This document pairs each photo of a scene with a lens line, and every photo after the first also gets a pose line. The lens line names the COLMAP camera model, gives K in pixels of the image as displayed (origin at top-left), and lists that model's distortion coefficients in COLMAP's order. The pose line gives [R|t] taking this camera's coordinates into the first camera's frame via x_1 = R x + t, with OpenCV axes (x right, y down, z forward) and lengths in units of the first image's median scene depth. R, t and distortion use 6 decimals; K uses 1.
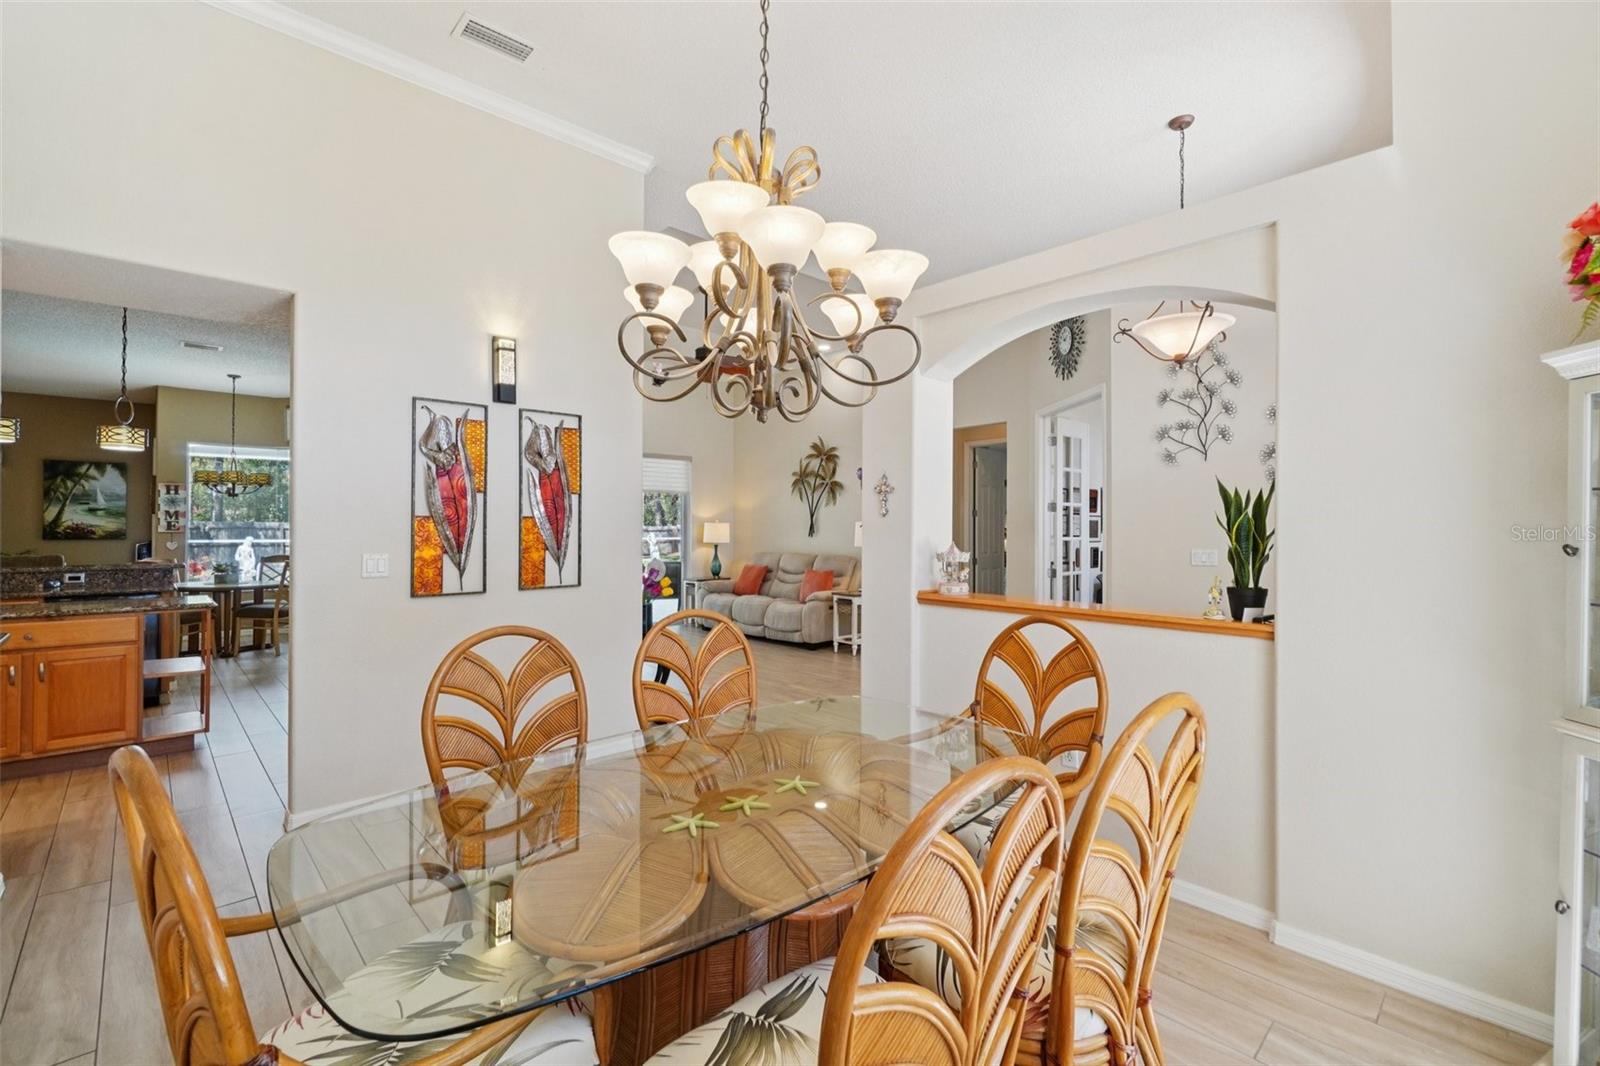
lens RADIAL K [[695.4, 0, 795.1], [0, 695.4, 522.9], [0, 0, 1]] dist [-0.000022, -0.002114]
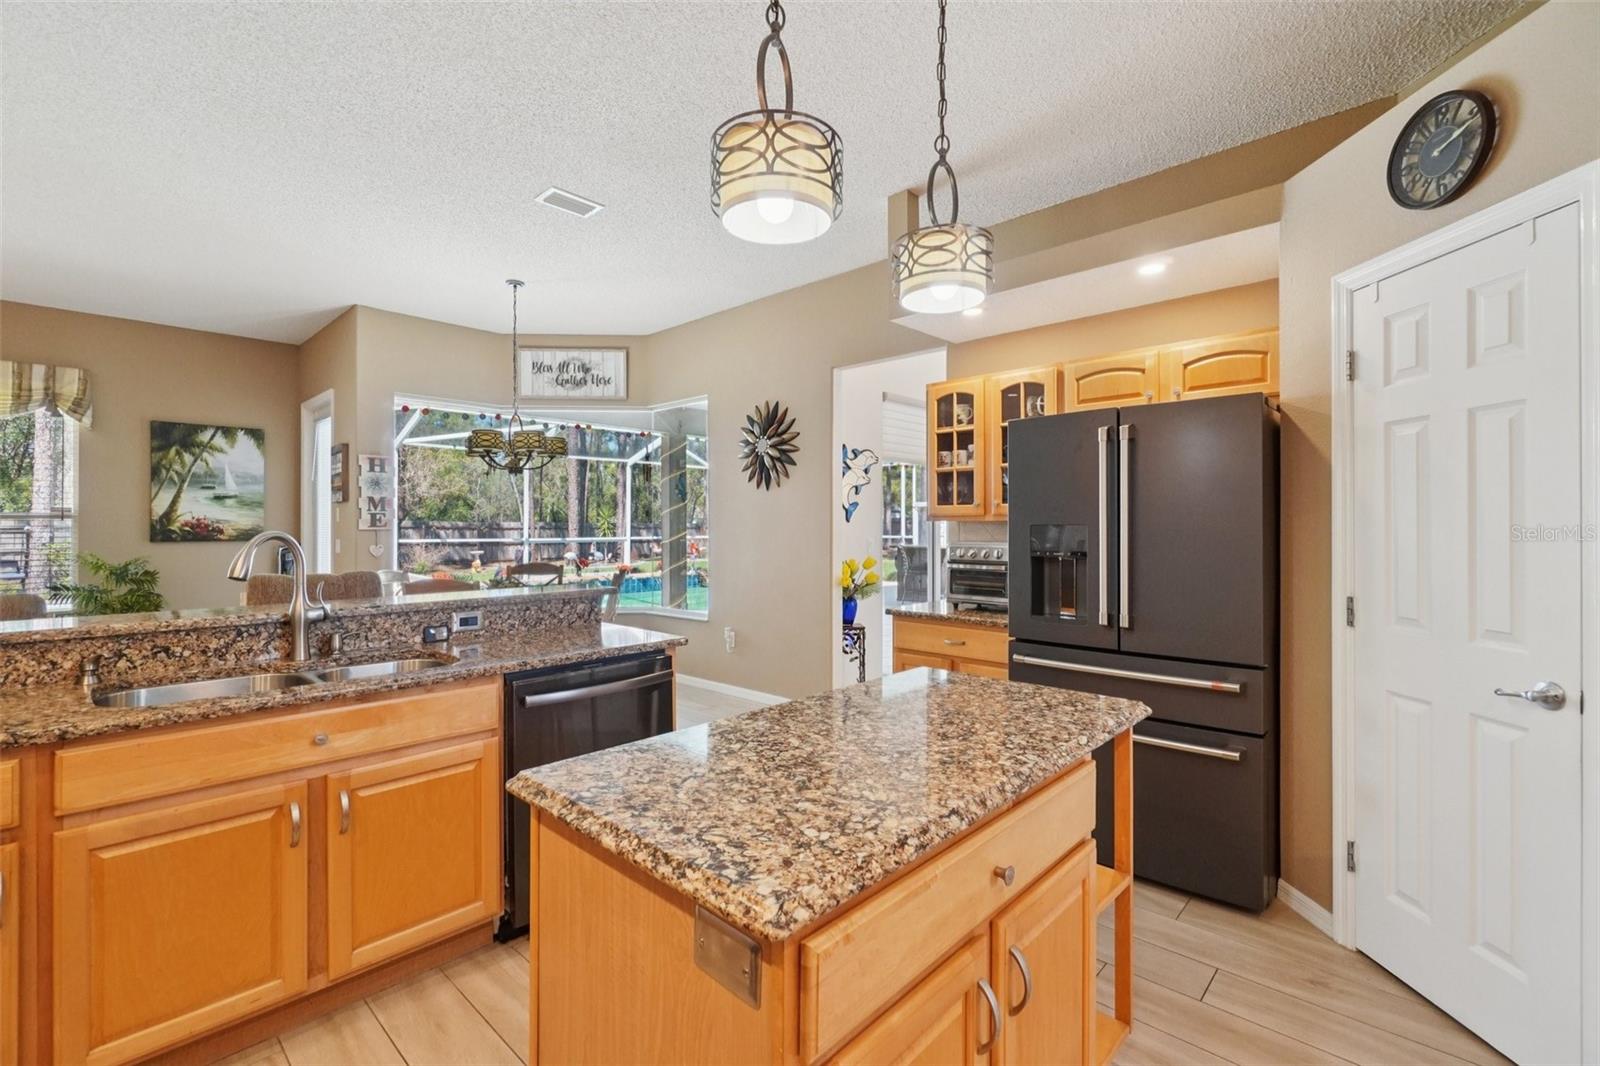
lens RADIAL K [[695.4, 0, 800.2], [0, 695.4, 526.2], [0, 0, 1]] dist [-0.000022, -0.002114]
pose [[0.997852, -0.003595, 0.065403, -0.505863], [0.003060, 0.999961, 0.008284, 0.005426], [-0.065431, -0.008067, 0.997825, 0.297688]]
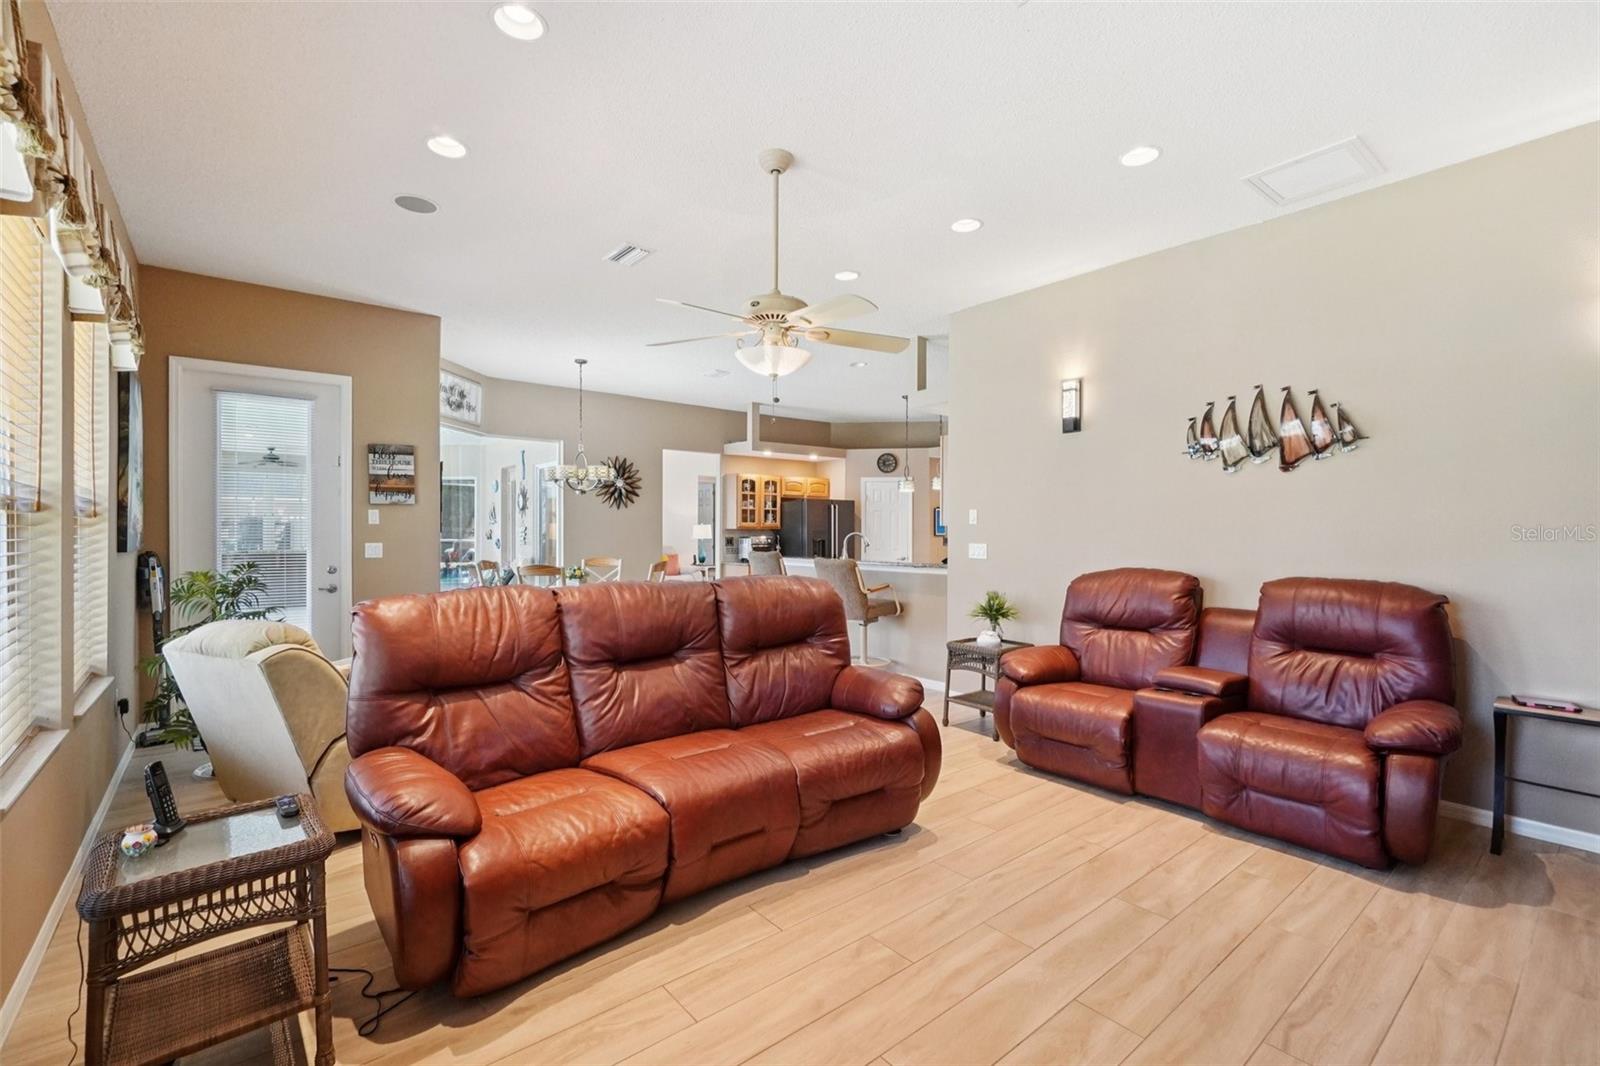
lens RADIAL K [[695.4, 0, 801.7], [0, 695.4, 532.7], [0, 0, 1]] dist [-0.000022, -0.002114]
pose [[0.069146, -0.005261, 0.997593, -1.462468], [-0.010580, 0.999926, 0.006006, 0.005065], [-0.997550, -0.010969, 0.069086, 0.552871]]
